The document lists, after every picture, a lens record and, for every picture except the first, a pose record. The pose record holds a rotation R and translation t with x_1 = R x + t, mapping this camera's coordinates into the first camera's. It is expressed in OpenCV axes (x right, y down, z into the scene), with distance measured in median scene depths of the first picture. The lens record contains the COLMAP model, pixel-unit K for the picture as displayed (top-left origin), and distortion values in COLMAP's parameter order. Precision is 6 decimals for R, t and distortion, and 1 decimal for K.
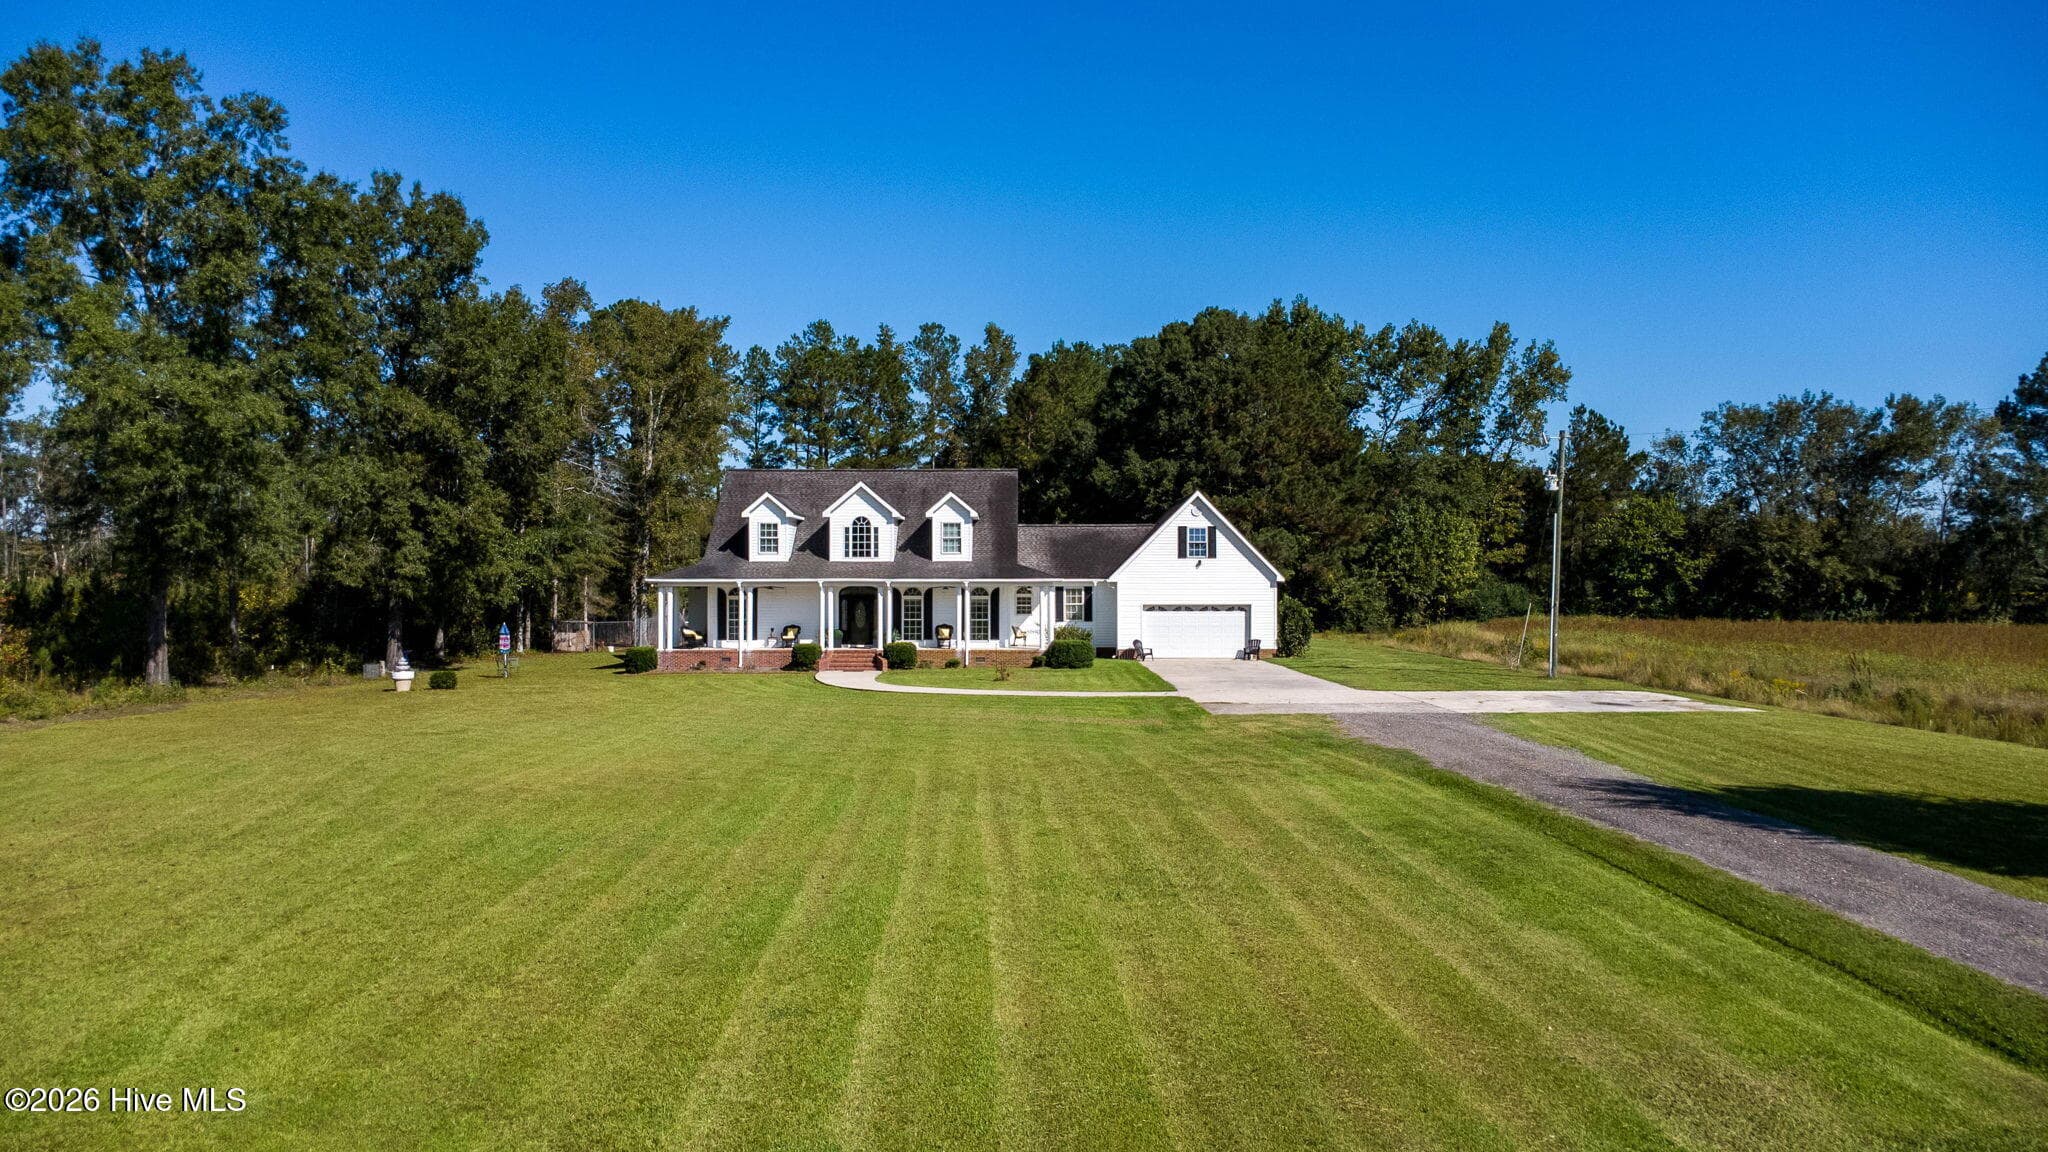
lens RADIAL K [[1469.0, 0, 1024.0], [0, 1469.0, 576.0], [0, 0, 1]] dist [-0.005049, 0.002265]
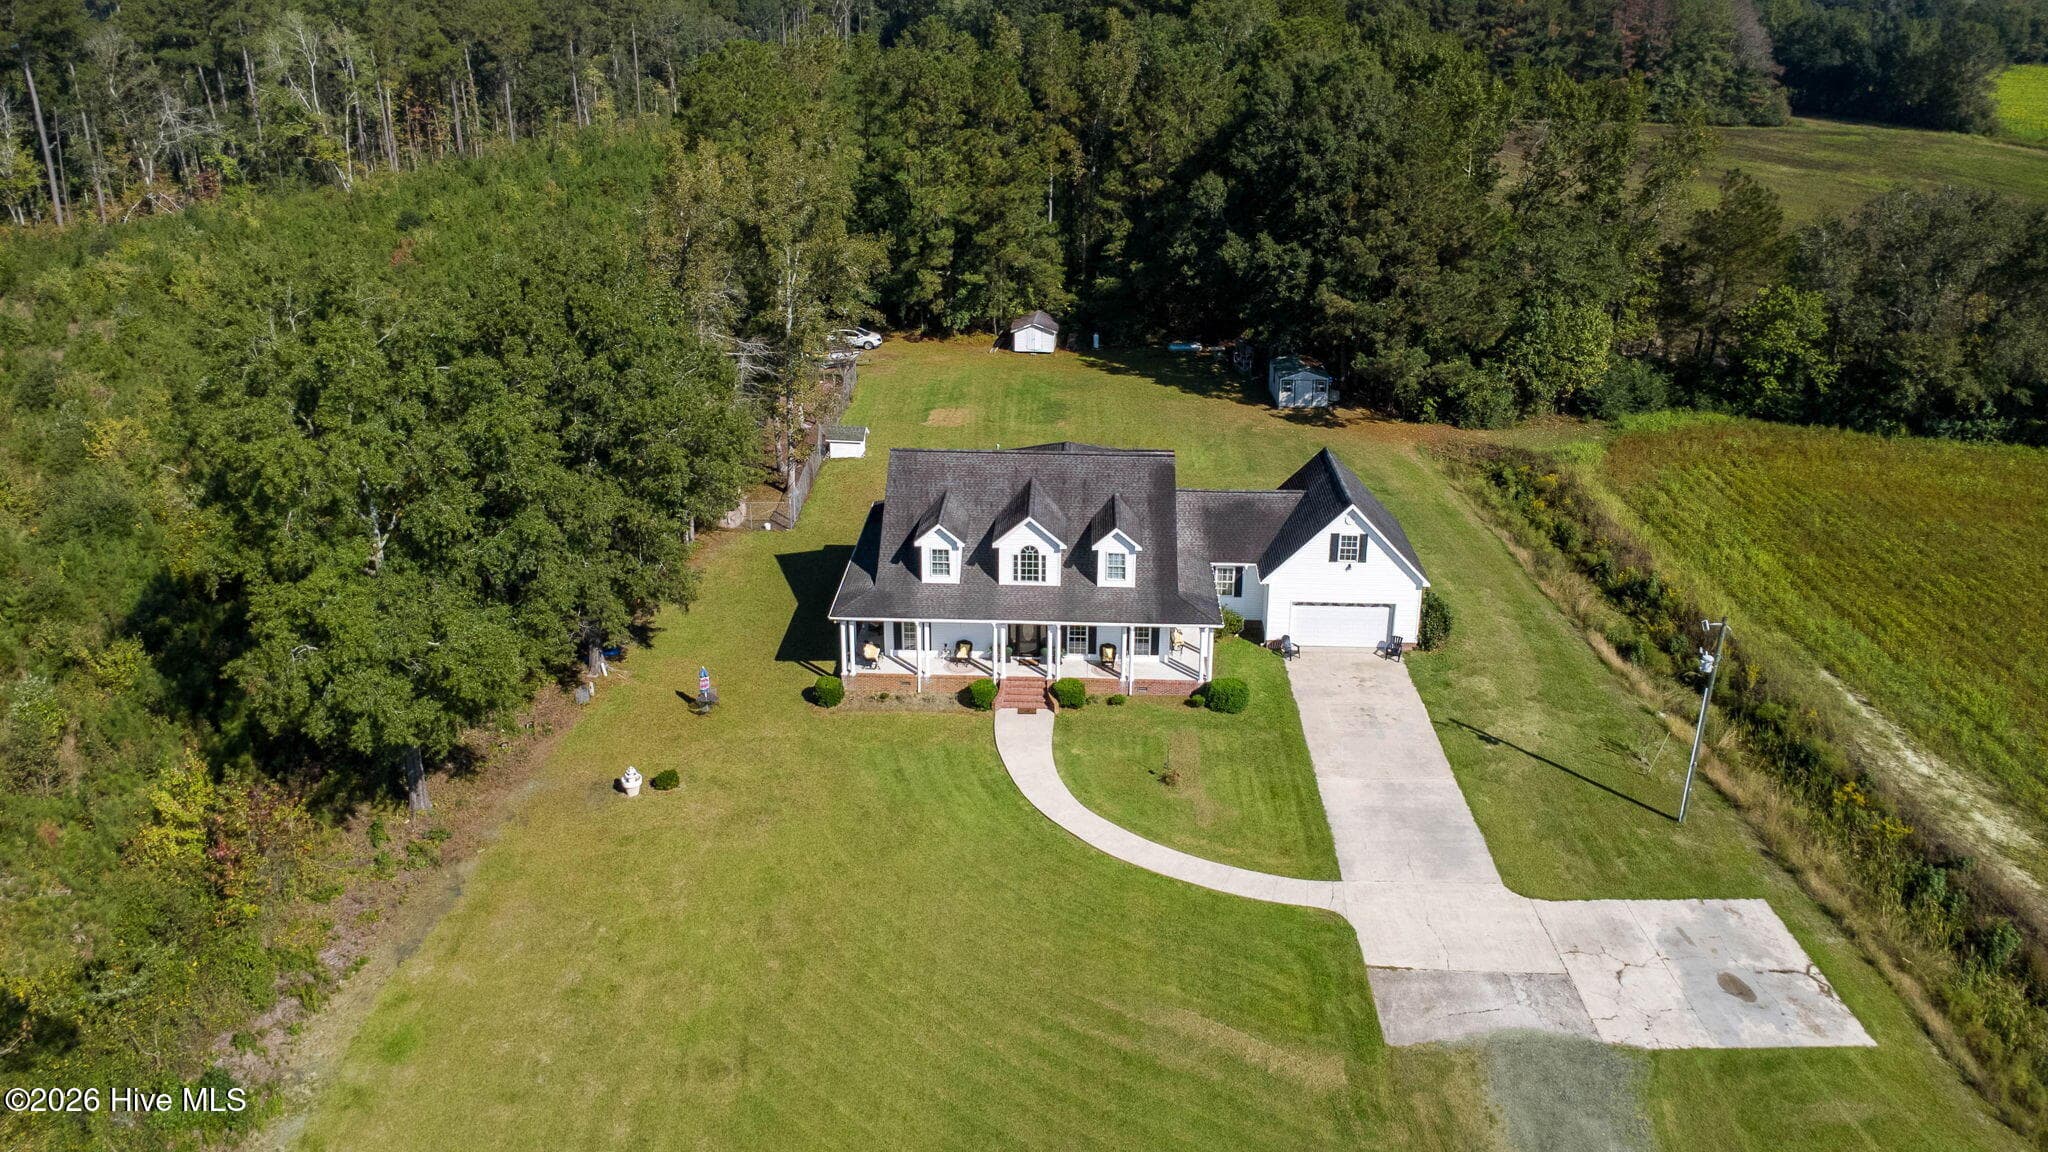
lens RADIAL K [[1526.7, 0, 1071.9], [0, 1526.7, 450.1], [0, 0, 1]] dist [-0.000172, 0.000553]
pose [[0.999825, 0.017284, -0.007225, -0.072773], [-0.014082, 0.947777, 0.318623, -0.440439], [0.012355, -0.318465, 0.947854, -0.002024]]
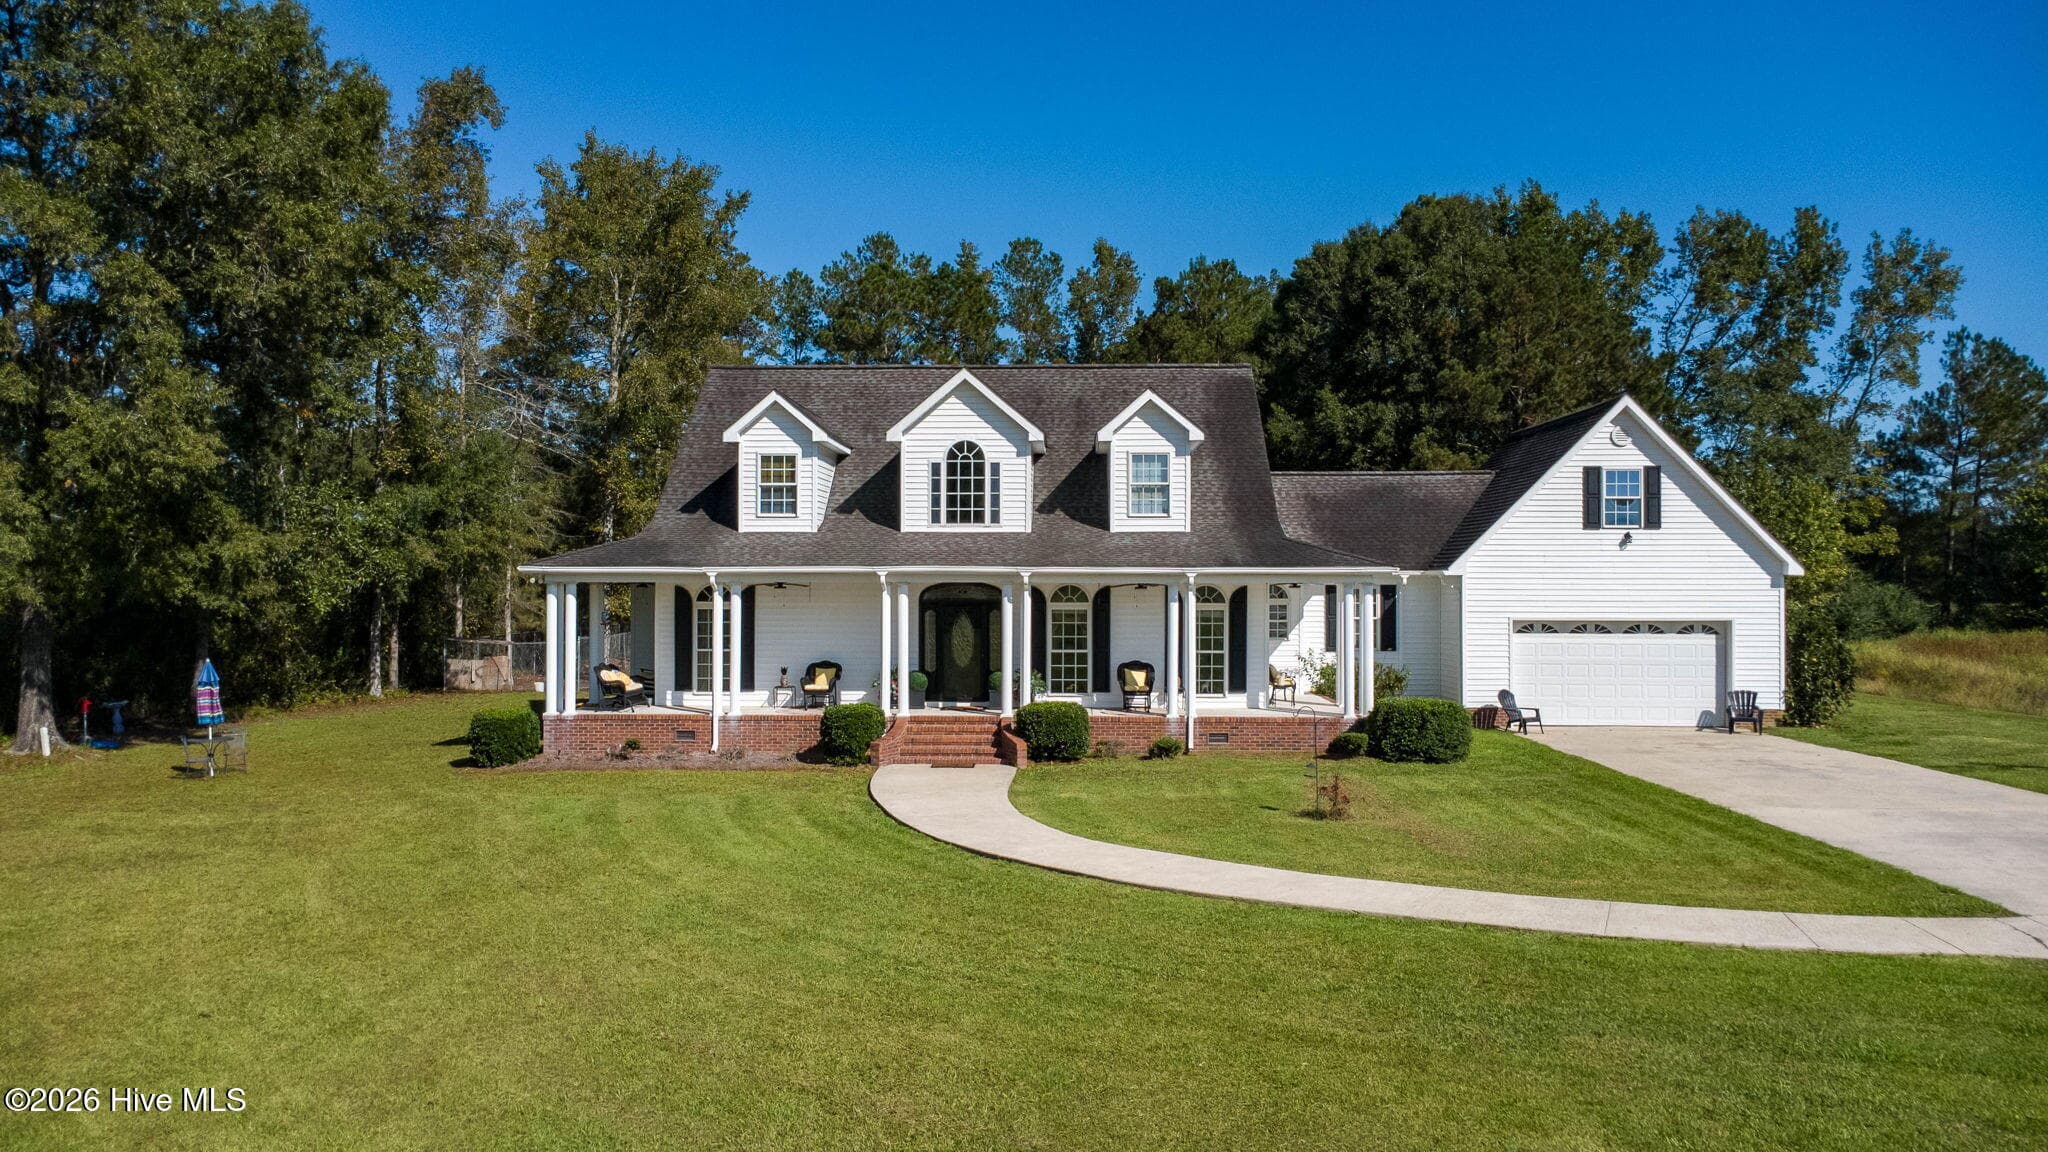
lens RADIAL K [[1469.0, 0, 1024.0], [0, 1469.0, 576.0], [0, 0, 1]] dist [-0.005049, 0.002265]
pose [[0.999266, 0.001835, -0.038267, -0.070718], [-0.001868, 0.999998, -0.000846, 0.004952], [0.038265, 0.000917, 0.999267, 0.499337]]
